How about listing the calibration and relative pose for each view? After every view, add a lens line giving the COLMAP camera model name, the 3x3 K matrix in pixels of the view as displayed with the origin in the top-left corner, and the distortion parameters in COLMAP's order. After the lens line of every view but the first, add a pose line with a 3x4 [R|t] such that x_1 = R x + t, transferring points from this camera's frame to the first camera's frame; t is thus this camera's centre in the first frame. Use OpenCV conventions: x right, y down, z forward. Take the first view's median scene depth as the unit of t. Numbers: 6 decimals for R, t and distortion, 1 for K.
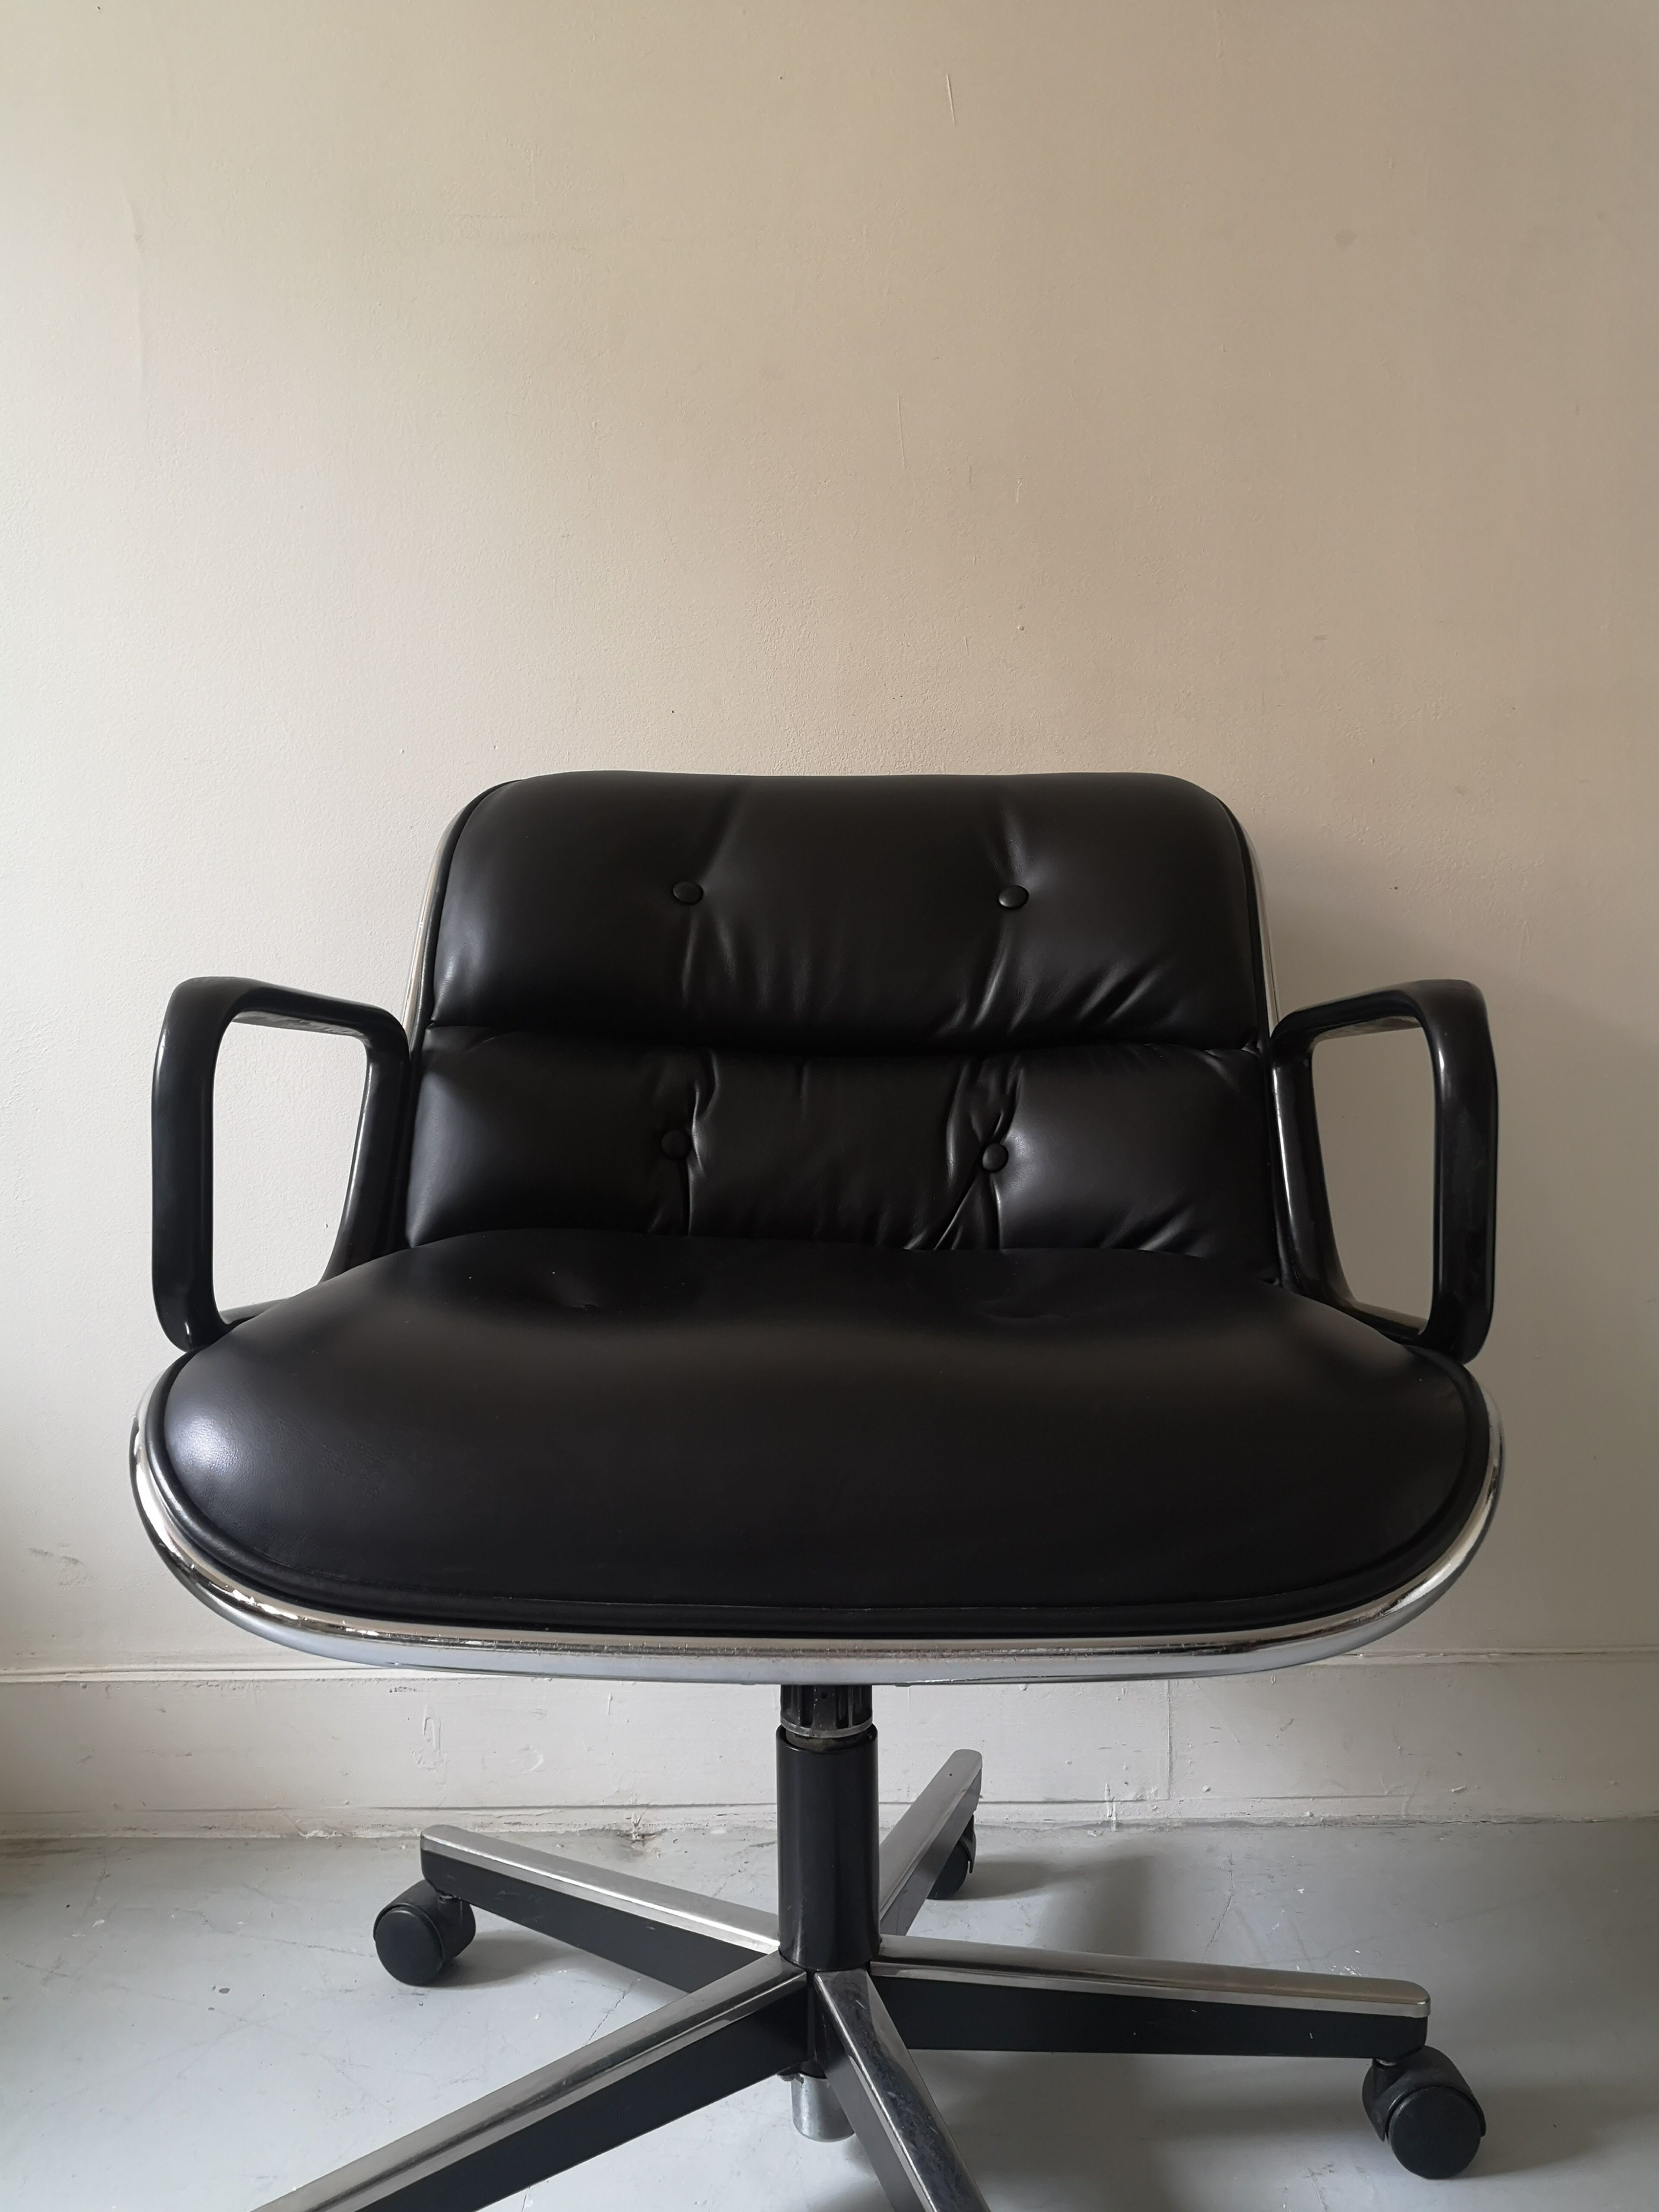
lens RADIAL K [[1756.2, 0, 829.5], [0, 1756.2, 1106.0], [0, 0, 1]] dist [0.004312, 0.005650]
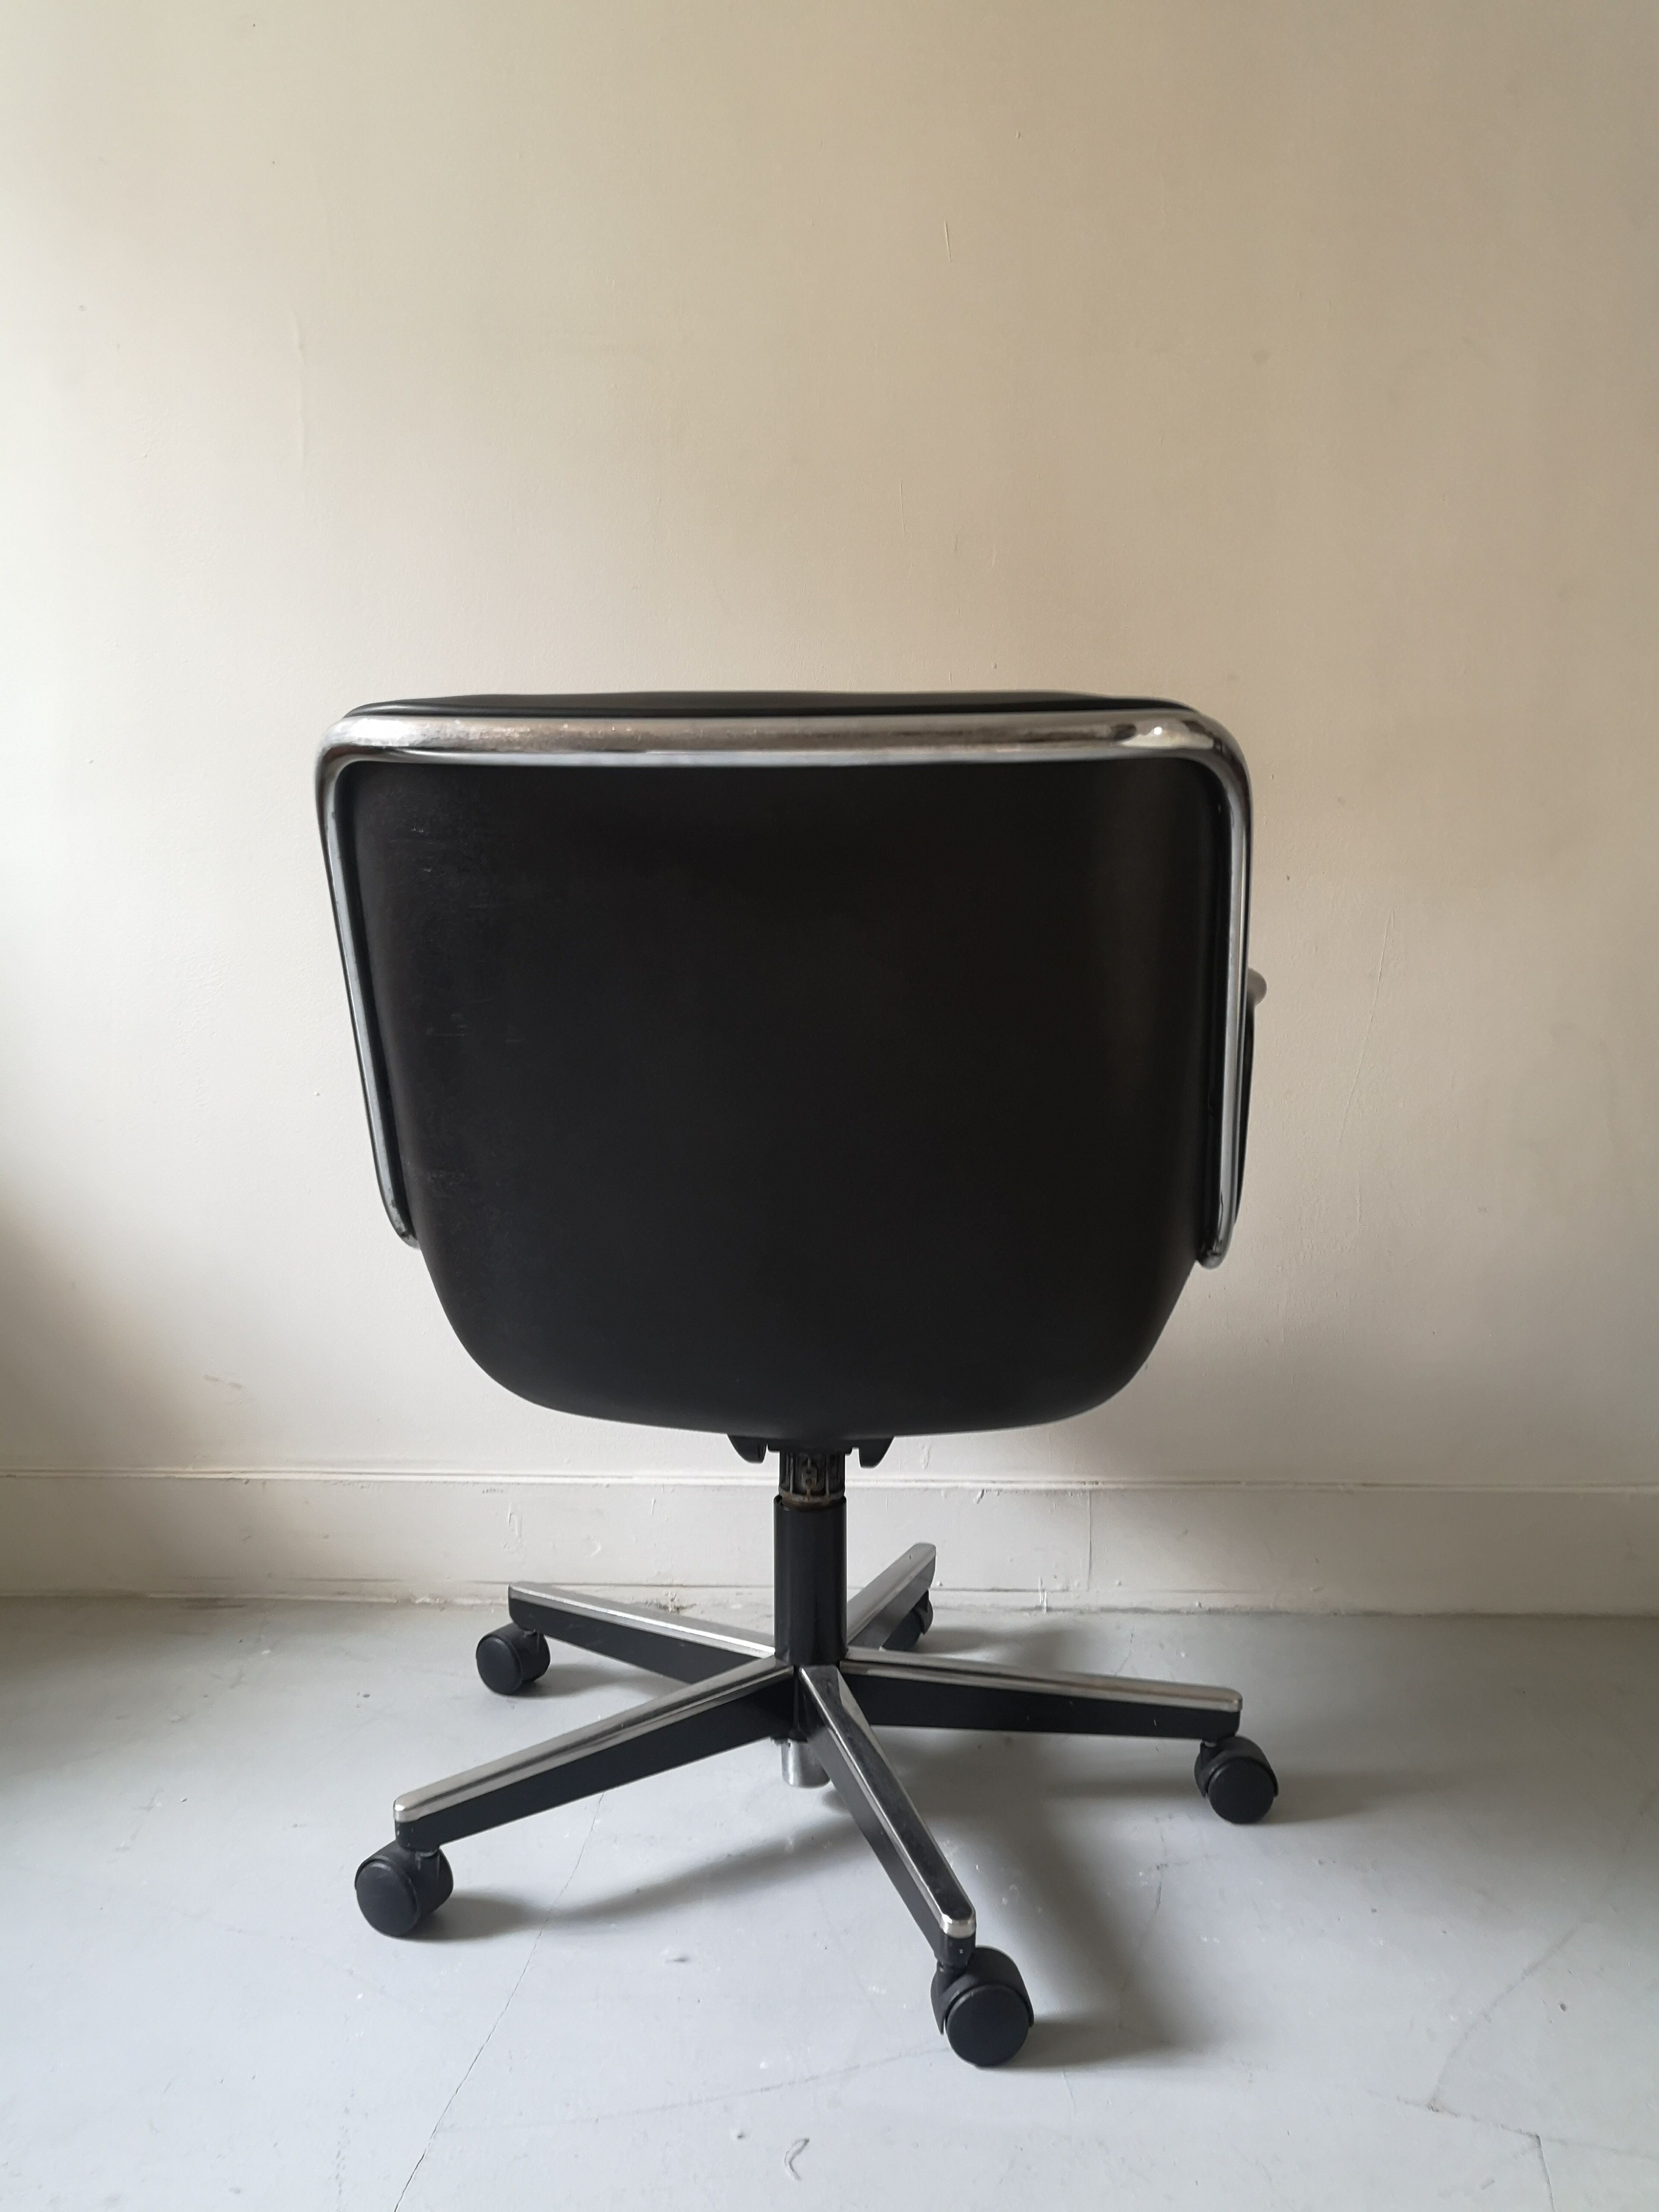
lens RADIAL K [[1730.6, 0, 826.5], [0, 1730.6, 1116.6], [0, 0, 1]] dist [0.020766, -0.009322]
pose [[0.999514, 0.020826, -0.023200, 0.026728], [-0.019712, 0.998688, 0.047265, -0.006048], [0.024154, -0.046785, 0.998613, -0.266978]]
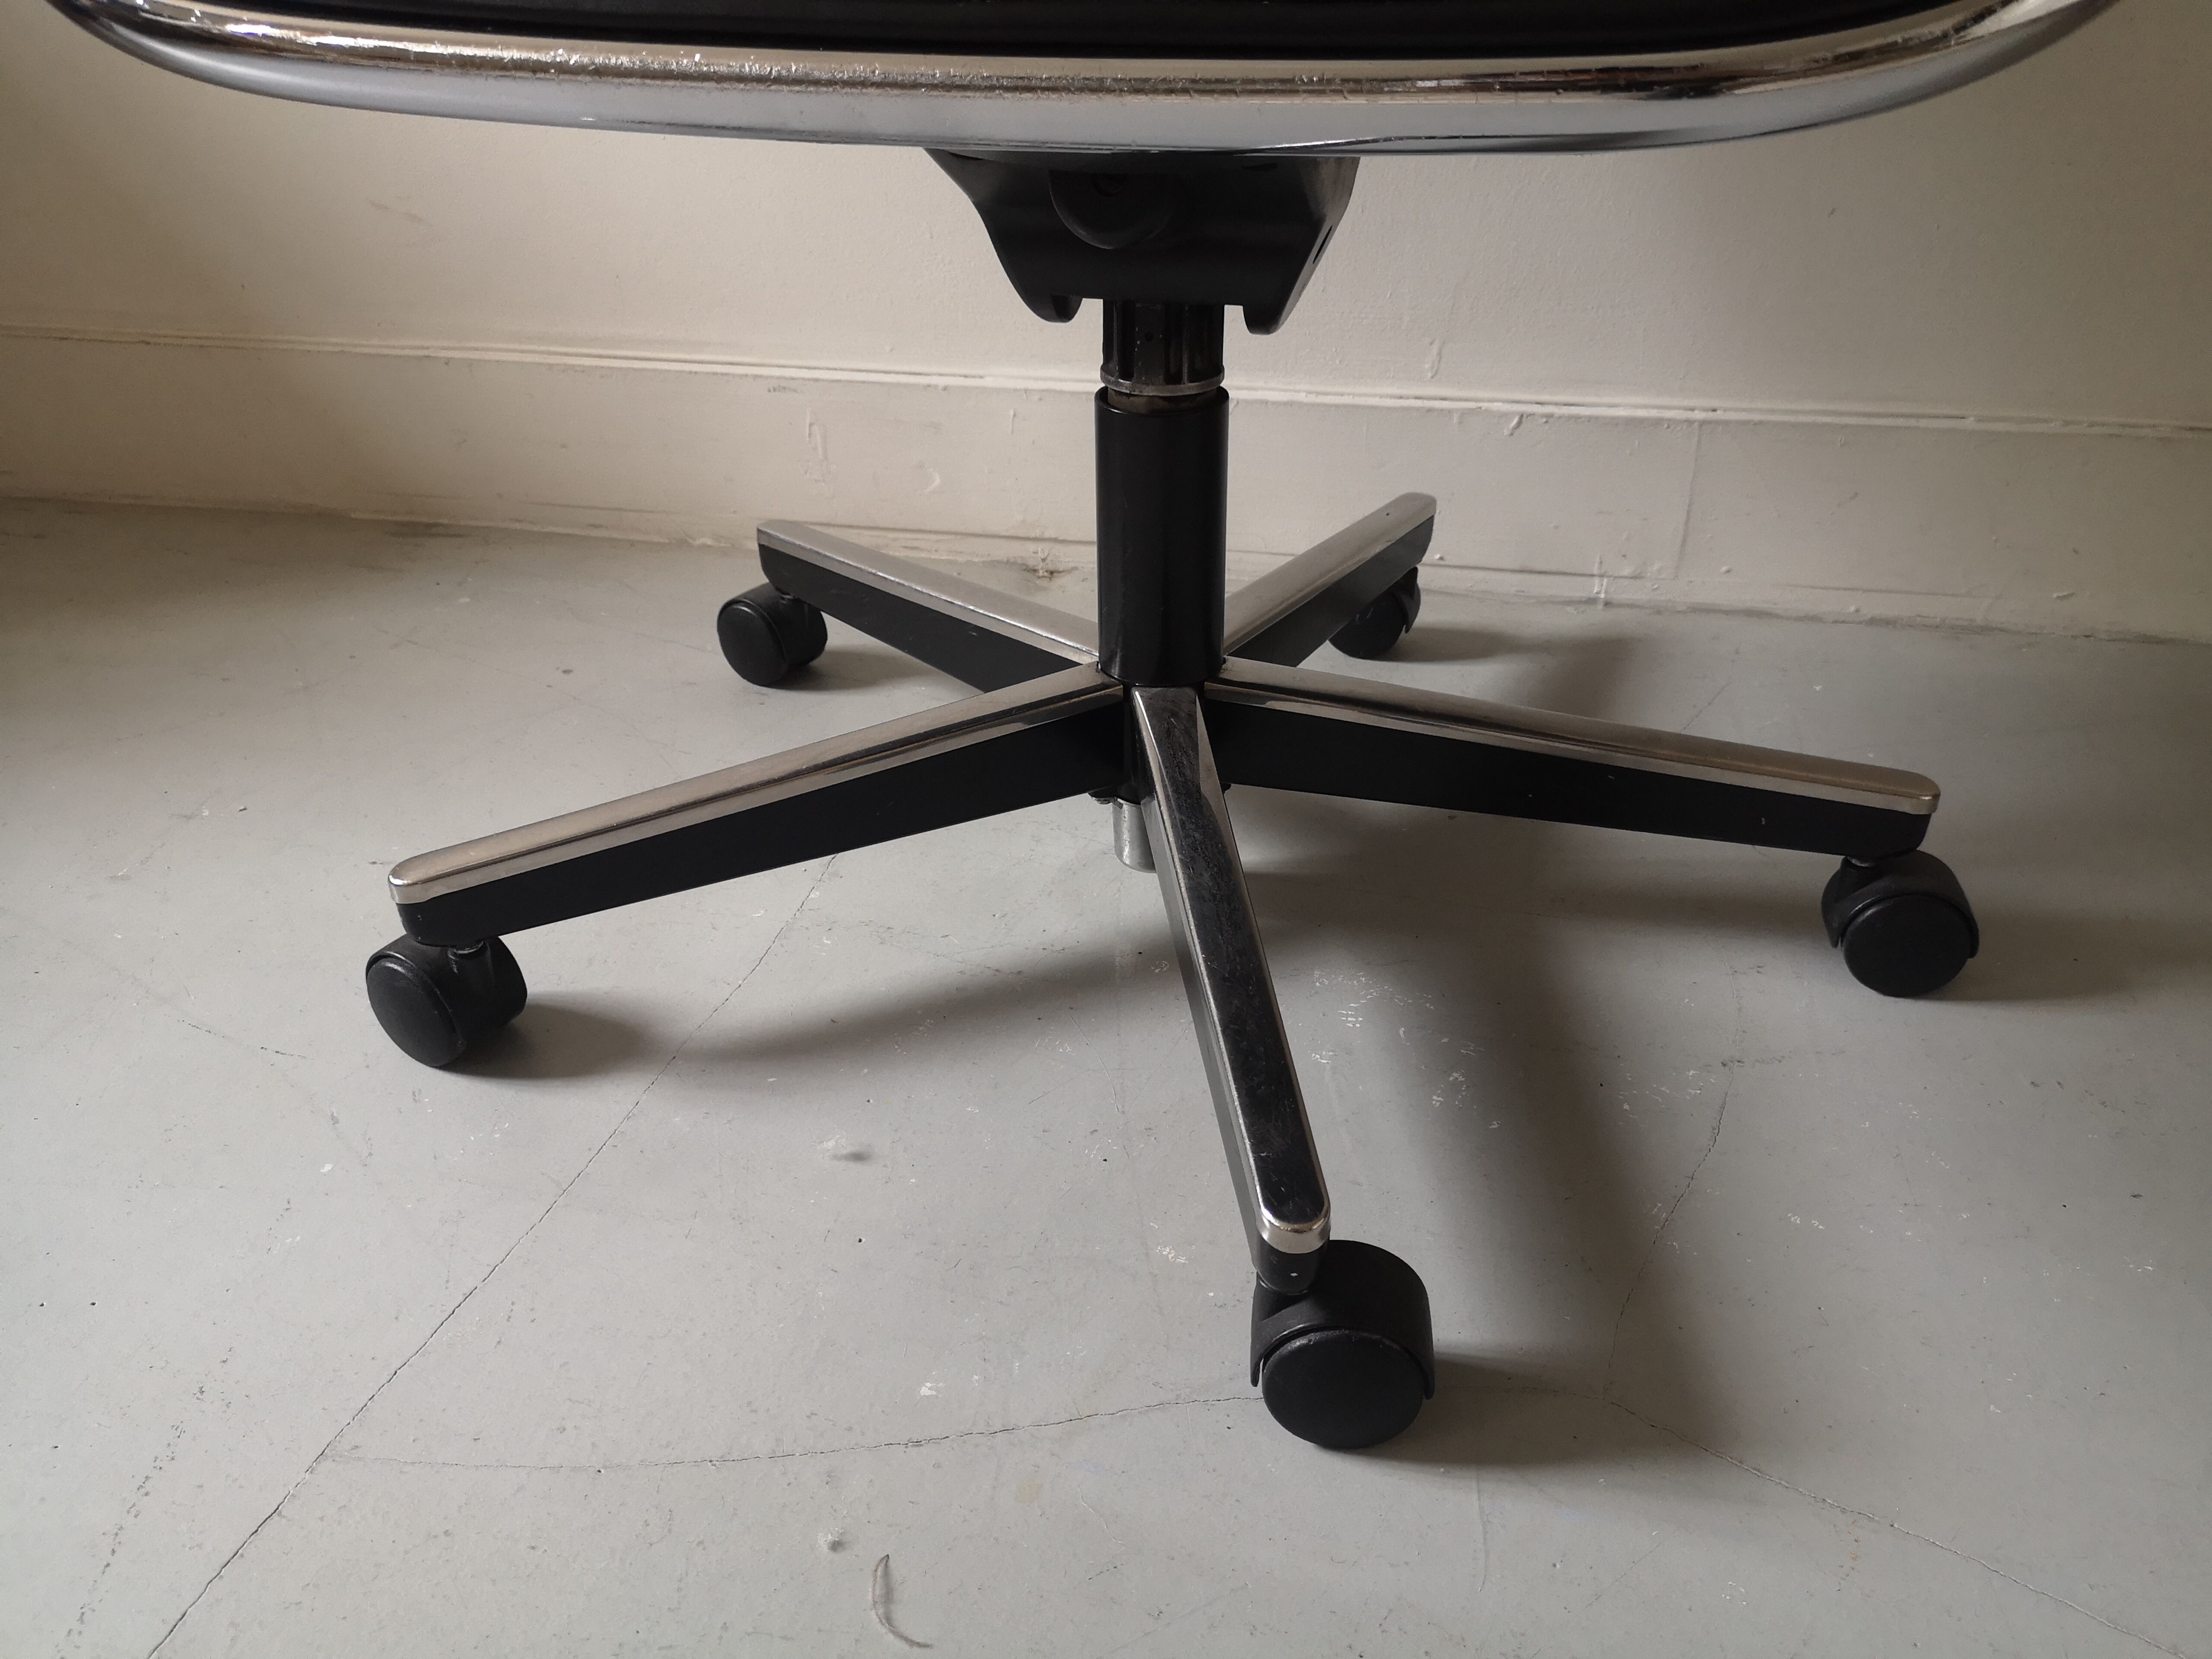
lens RADIAL K [[1730.6, 0, 1115.2], [0, 1730.6, 803.5], [0, 0, 1]] dist [0.020766, -0.009322]
pose [[0.978655, 0.103374, -0.177620, 0.099633], [-0.013136, 0.893979, 0.447916, 0.140604], [0.205091, -0.436022, 0.876255, 0.211796]]
